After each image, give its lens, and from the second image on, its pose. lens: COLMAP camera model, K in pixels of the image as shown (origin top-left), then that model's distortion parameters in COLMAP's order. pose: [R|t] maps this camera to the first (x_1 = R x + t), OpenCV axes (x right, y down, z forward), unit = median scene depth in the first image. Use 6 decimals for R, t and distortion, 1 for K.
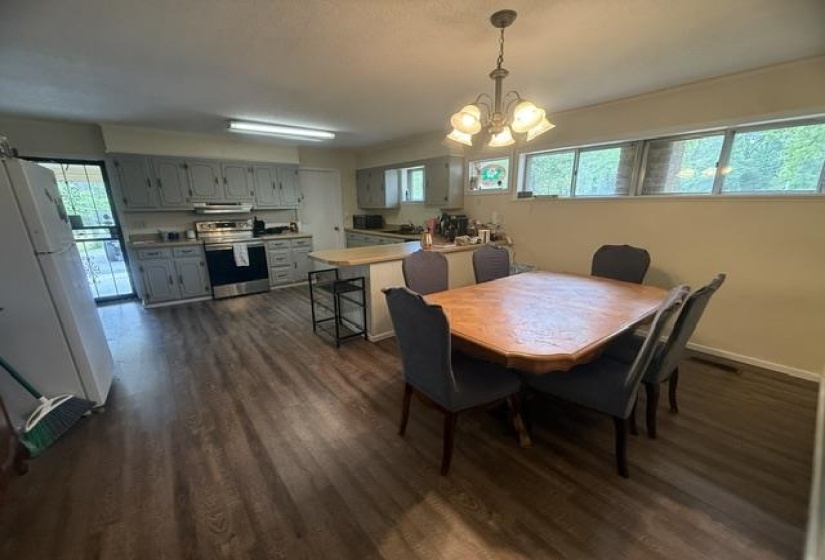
lens RADIAL K [[323.6, 0, 414.6], [0, 323.6, 296.1], [0, 0, 1]] dist [-0.000179, 0.000037]
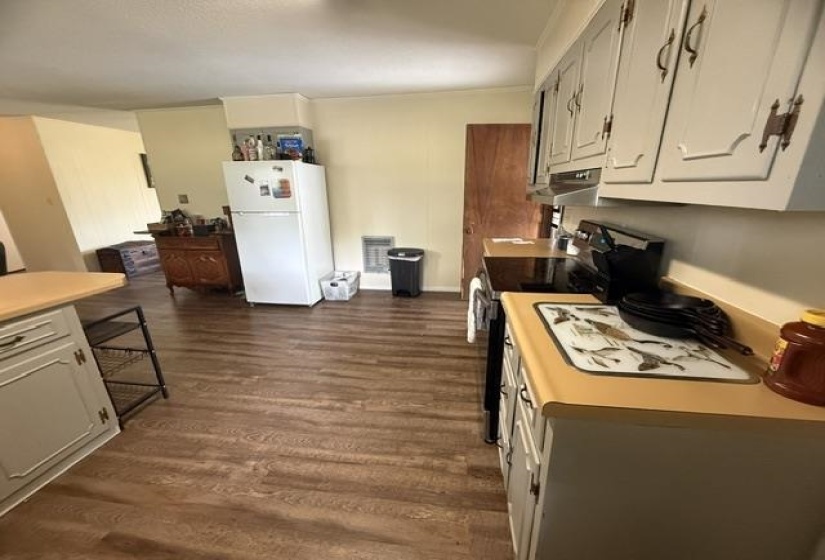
lens RADIAL K [[323.6, 0, 414.6], [0, 323.6, 296.1], [0, 0, 1]] dist [-0.000179, 0.000037]
pose [[-0.730212, 0.233607, -0.642042, -0.234136], [-0.175994, 0.843702, 0.507143, -0.344504], [0.660164, 0.483317, -0.574968, 1.208943]]
